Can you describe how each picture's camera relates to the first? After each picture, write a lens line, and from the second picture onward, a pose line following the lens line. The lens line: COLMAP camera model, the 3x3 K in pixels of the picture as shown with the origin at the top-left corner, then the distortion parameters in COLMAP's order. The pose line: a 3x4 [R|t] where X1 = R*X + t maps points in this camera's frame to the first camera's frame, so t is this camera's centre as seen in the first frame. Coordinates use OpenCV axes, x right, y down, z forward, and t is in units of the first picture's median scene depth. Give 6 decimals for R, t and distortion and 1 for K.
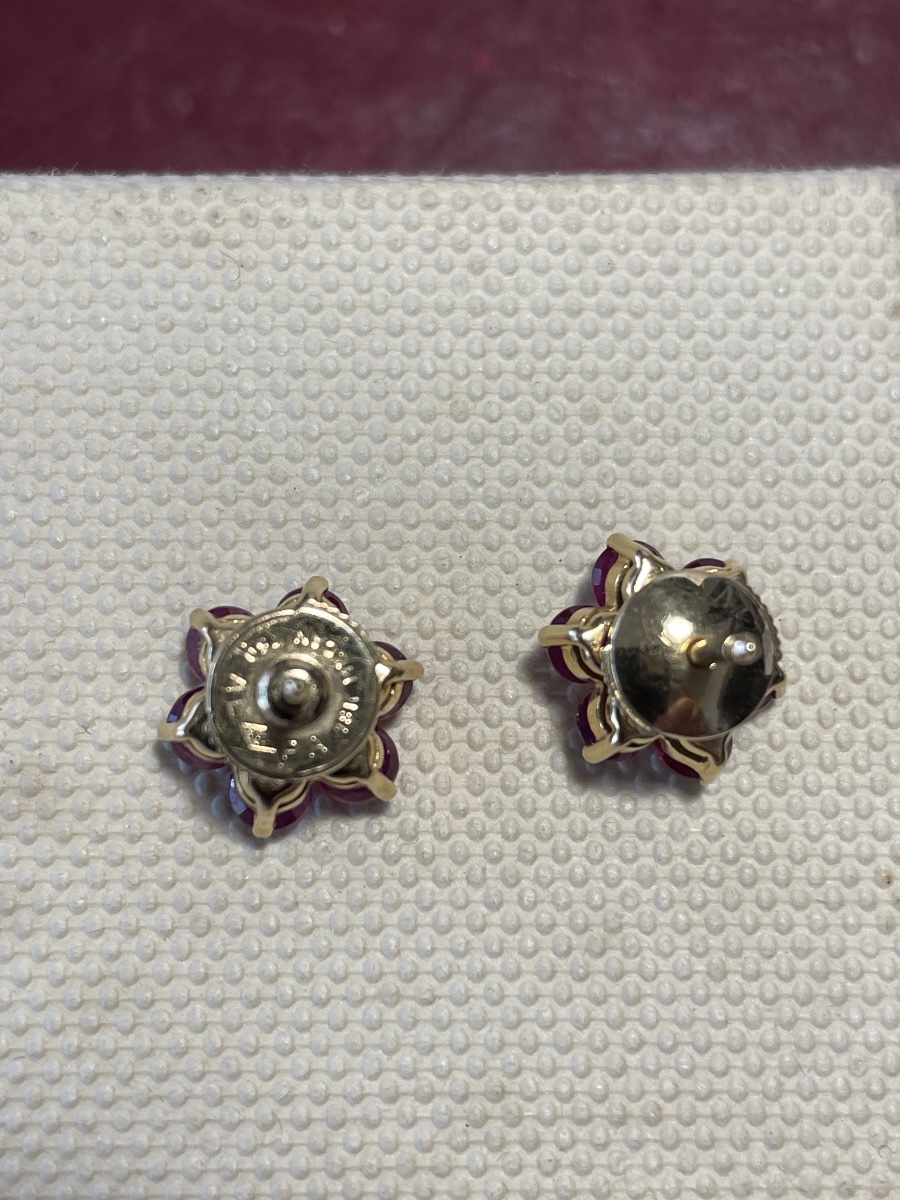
lens RADIAL K [[1873.5, 0, 470.5], [0, 1873.5, 630.9], [0, 0, 1]] dist [0.087791, 0.000000]
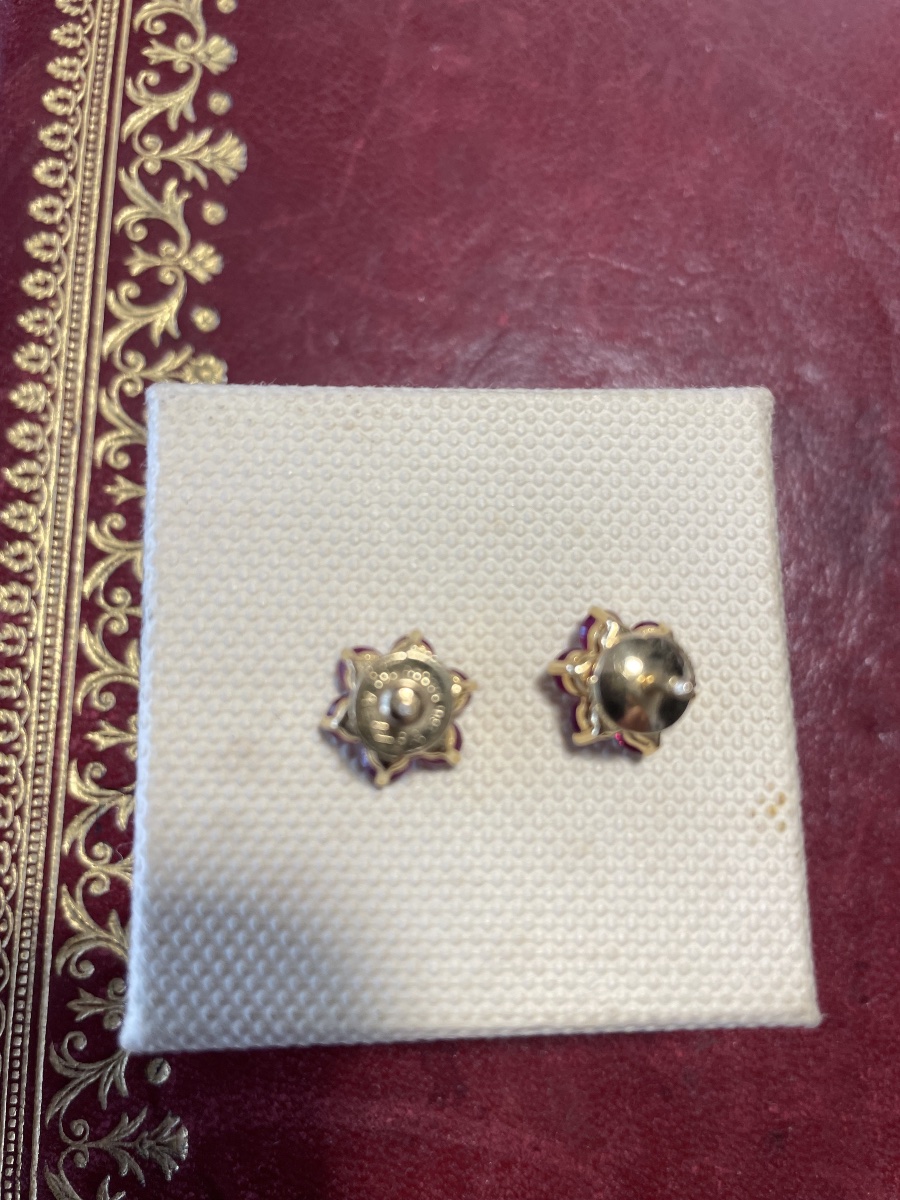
lens RADIAL K [[958.0, 0, 461.8], [0, 958.0, 617.9], [0, 0, 1]] dist [0.070235, -0.142333]
pose [[0.999881, 0.014791, -0.004455, -0.035690], [-0.014721, 0.999771, 0.015502, -0.051035], [0.004684, -0.015434, 0.999870, 0.138229]]
